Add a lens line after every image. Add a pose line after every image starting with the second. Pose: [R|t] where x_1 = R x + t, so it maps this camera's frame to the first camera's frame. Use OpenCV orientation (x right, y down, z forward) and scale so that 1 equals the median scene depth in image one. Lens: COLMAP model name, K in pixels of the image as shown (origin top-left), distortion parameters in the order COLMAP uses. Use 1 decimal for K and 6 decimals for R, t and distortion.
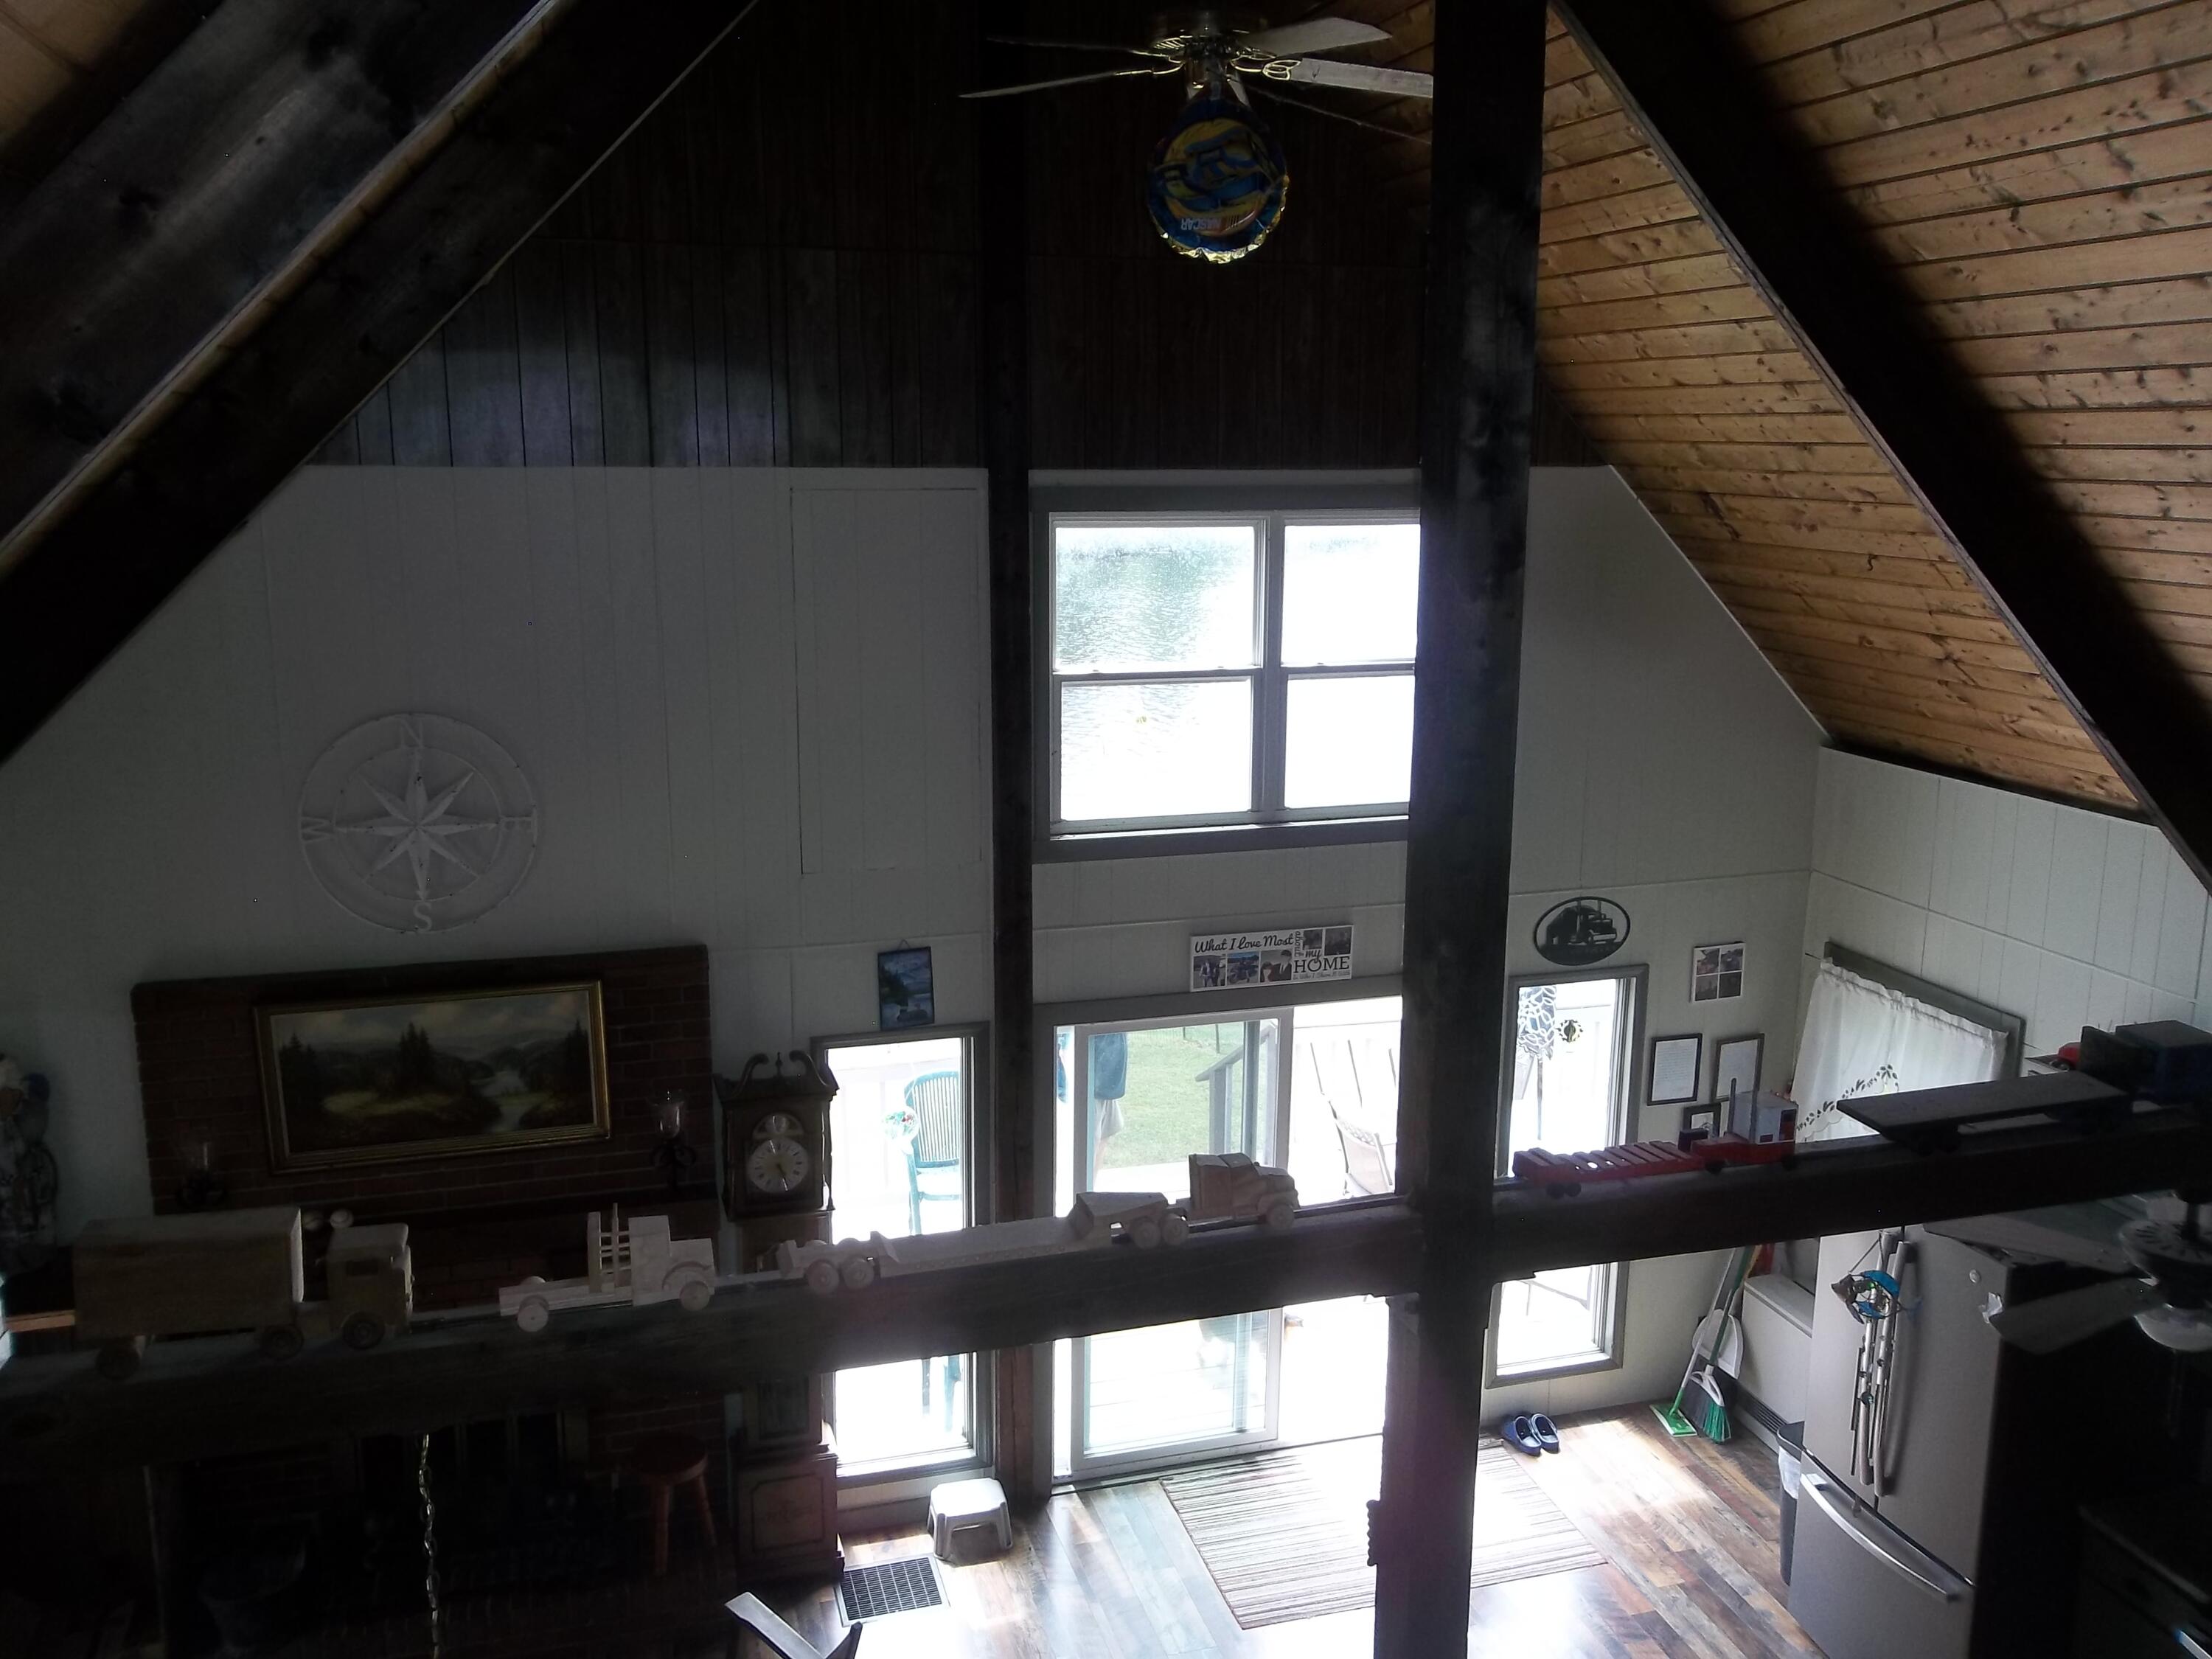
lens RADIAL K [[1813.8, 0, 1114.0], [0, 1813.8, 837.7], [0, 0, 1]] dist [0.010037, -0.008819]
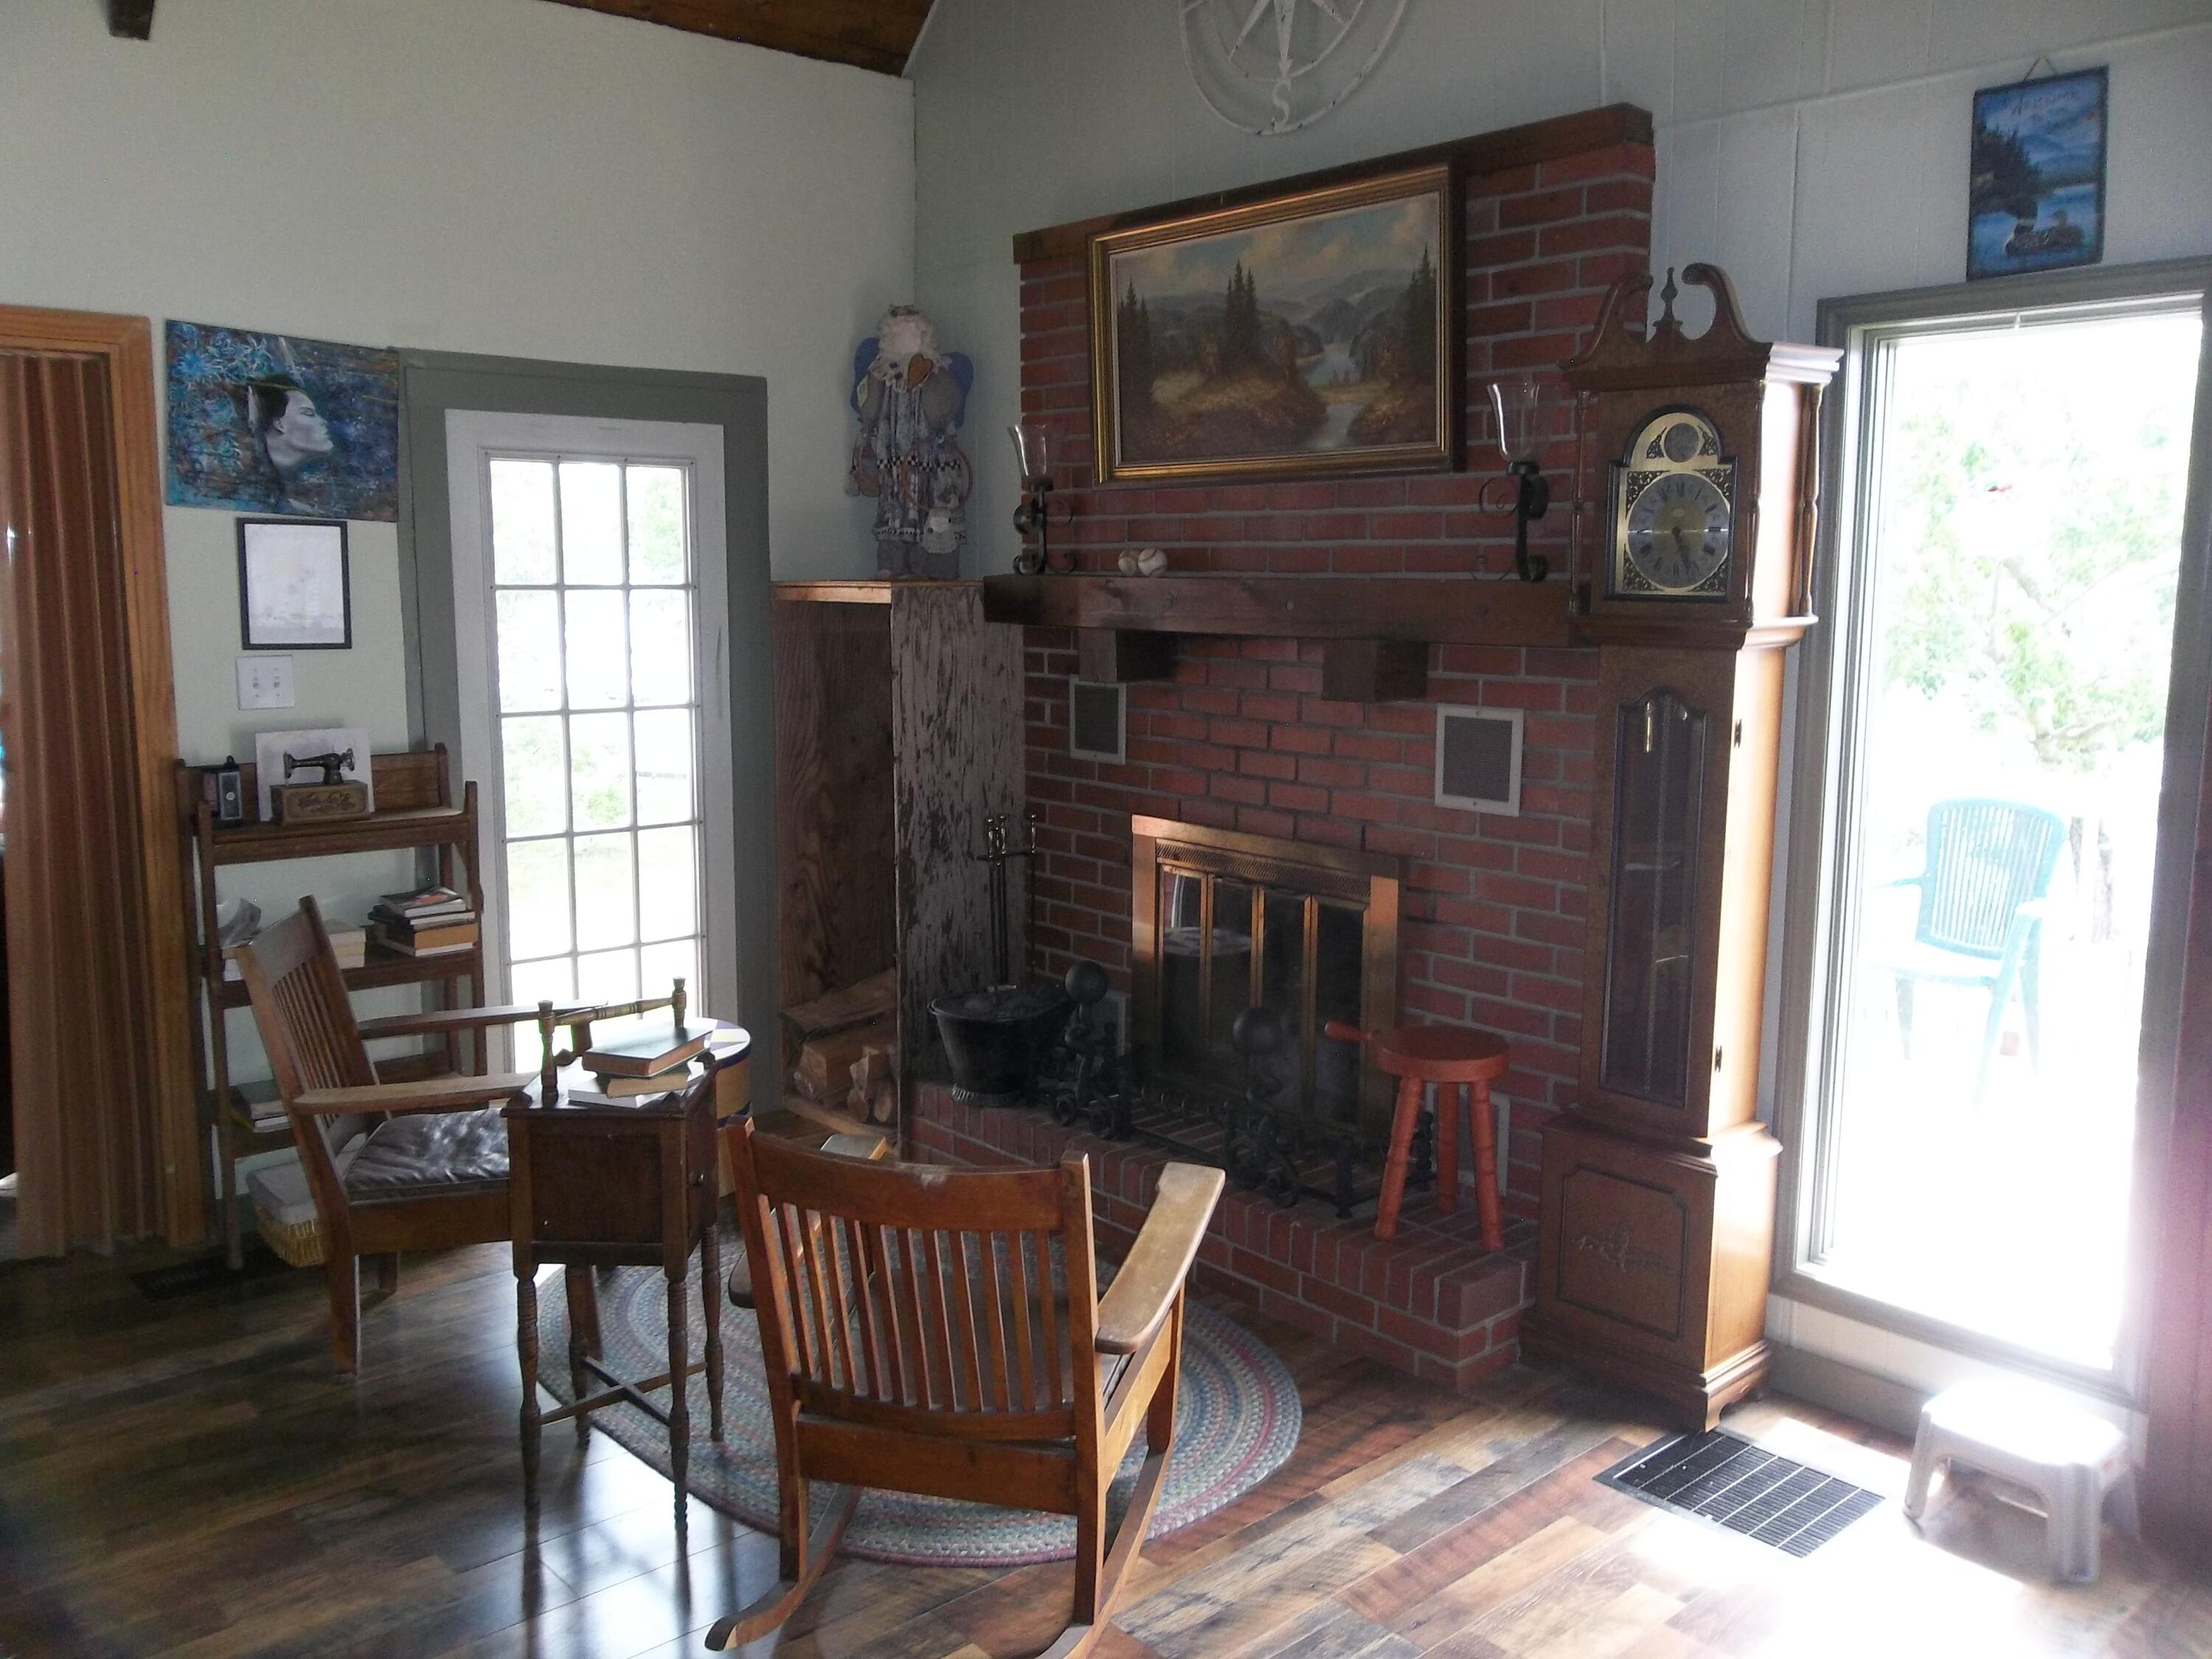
lens RADIAL K [[1813.8, 0, 1114.0], [0, 1813.8, 837.7], [0, 0, 1]] dist [0.010037, -0.008819]
pose [[0.426276, 0.129351, -0.895297, 0.204782], [-0.193638, 0.979830, 0.049368, 0.261717], [0.883625, 0.152320, 0.442725, 0.632887]]
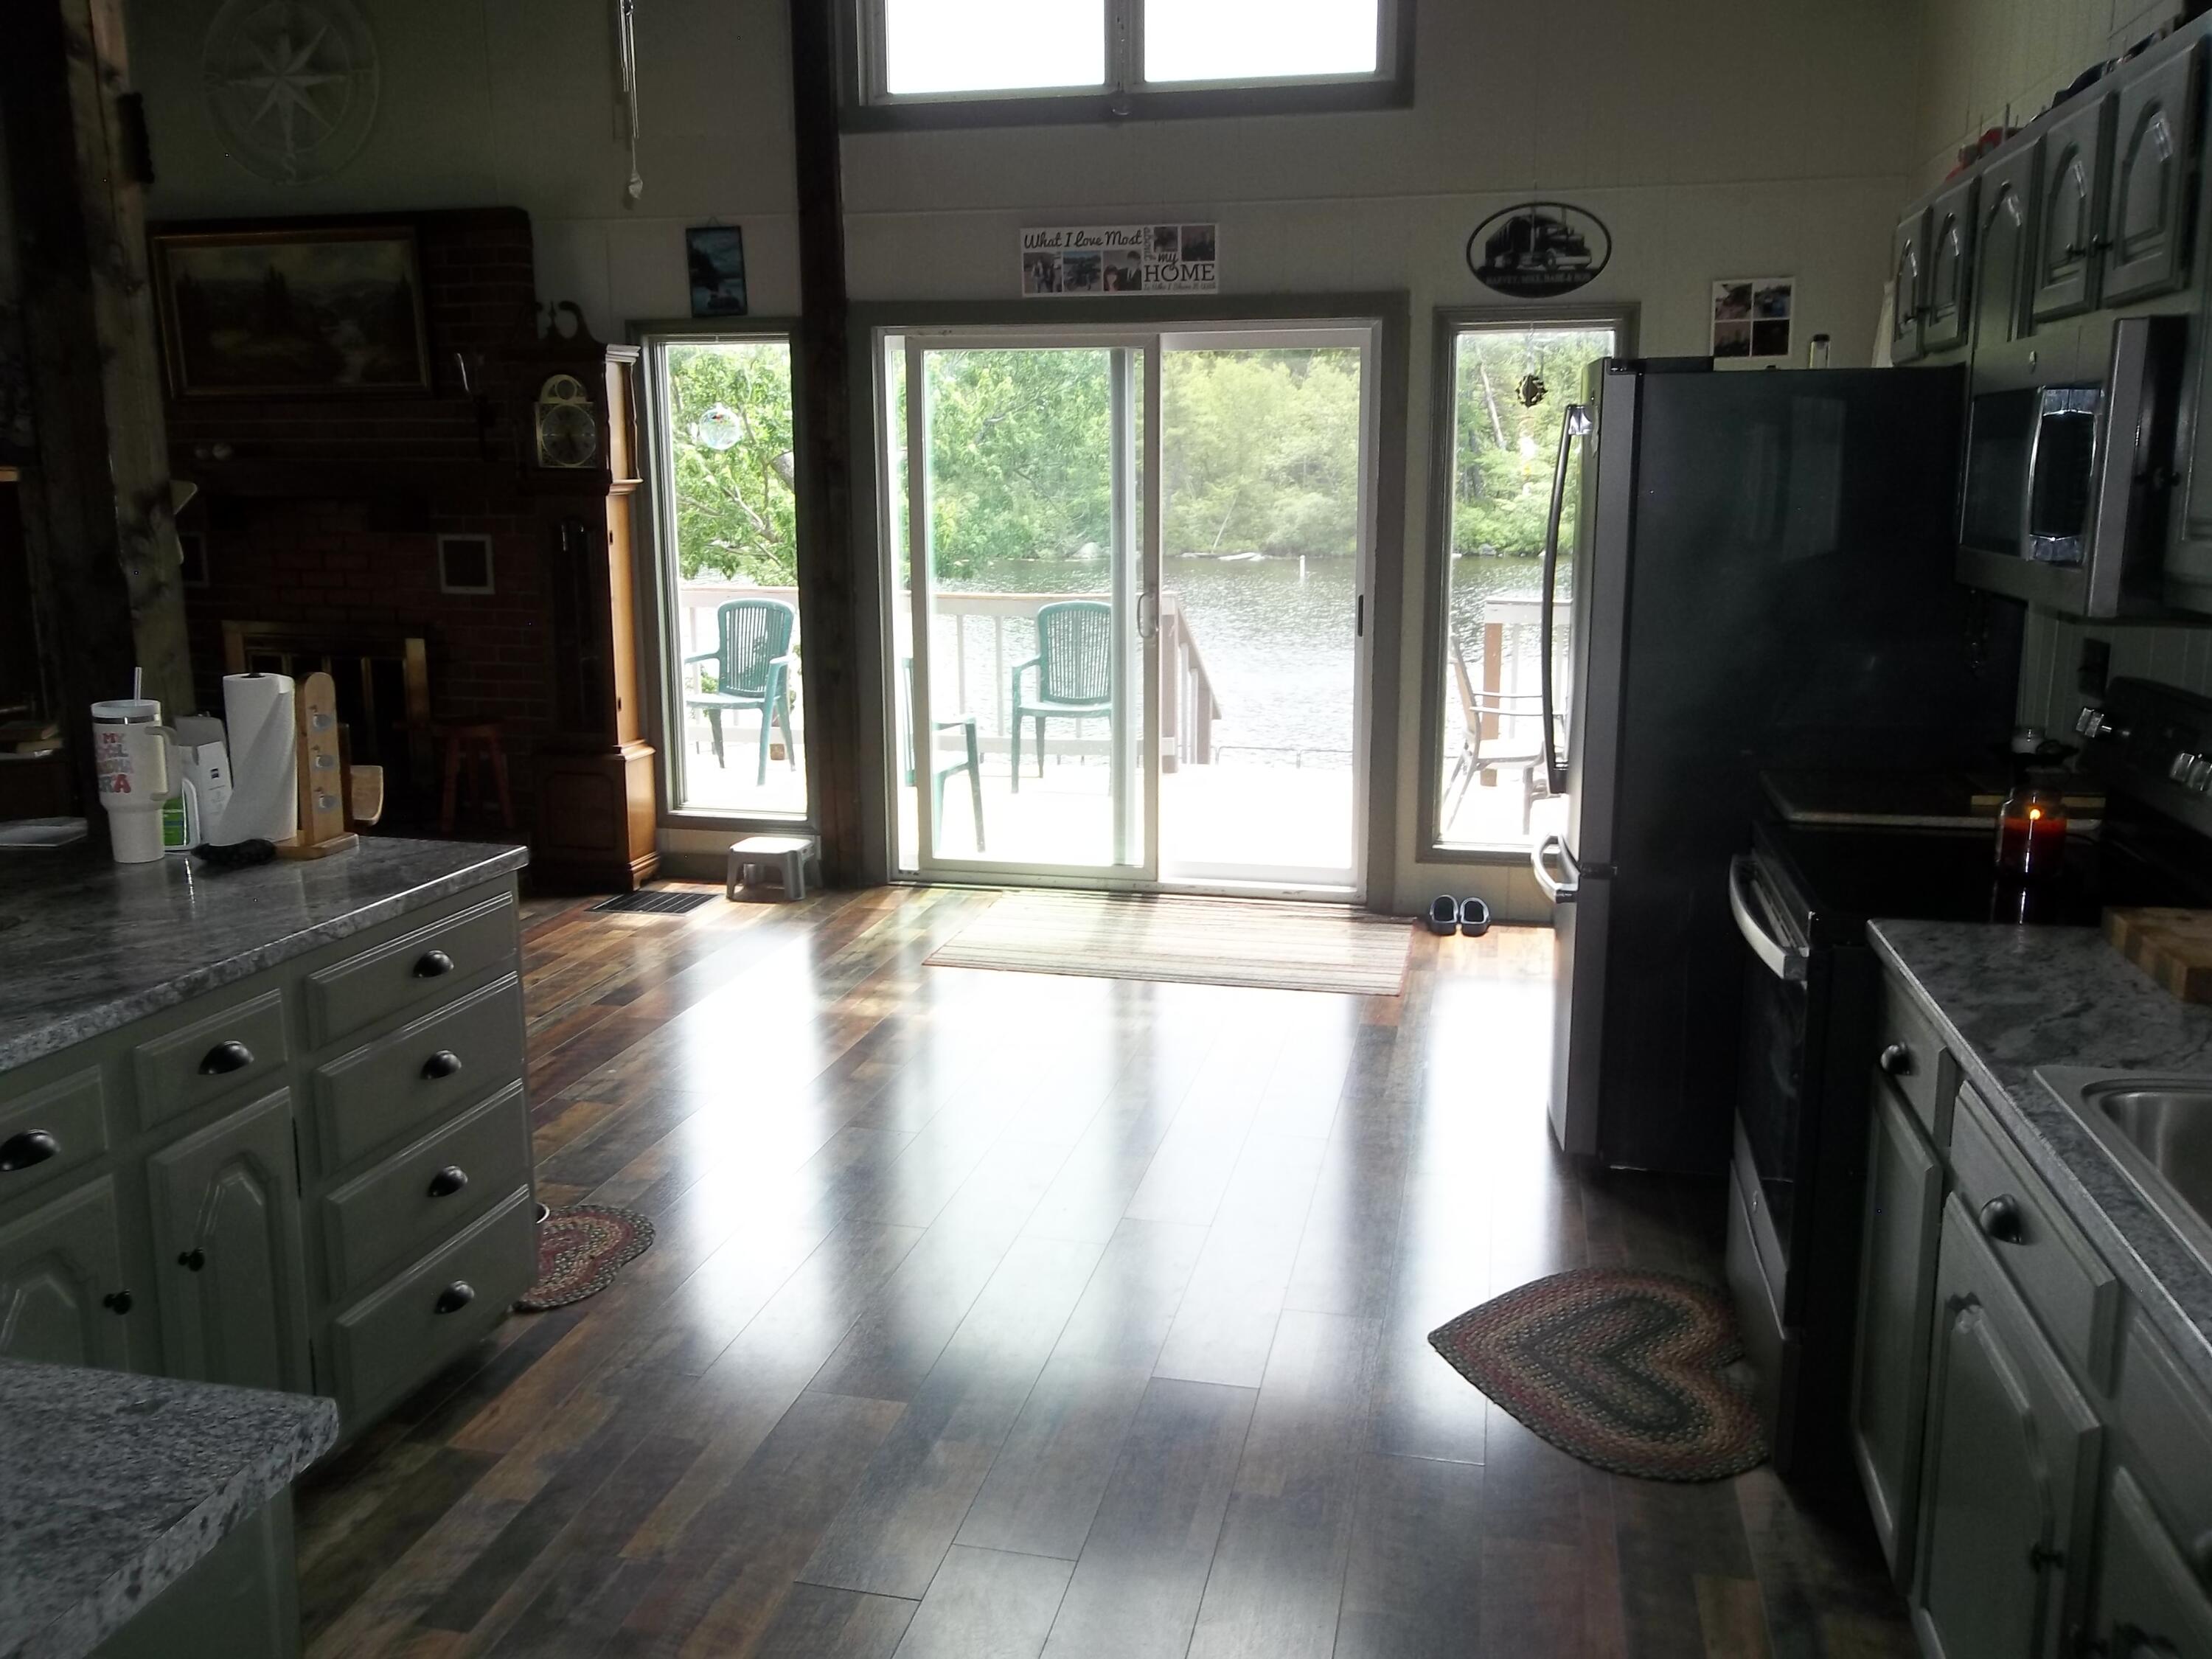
lens RADIAL K [[1813.8, 0, 1114.0], [0, 1813.8, 837.7], [0, 0, 1]] dist [0.010037, -0.008819]
pose [[0.875316, 0.089628, -0.475172, 0.551585], [-0.097125, 0.995233, 0.008809, 0.351748], [0.473696, 0.038441, 0.879849, 0.267553]]
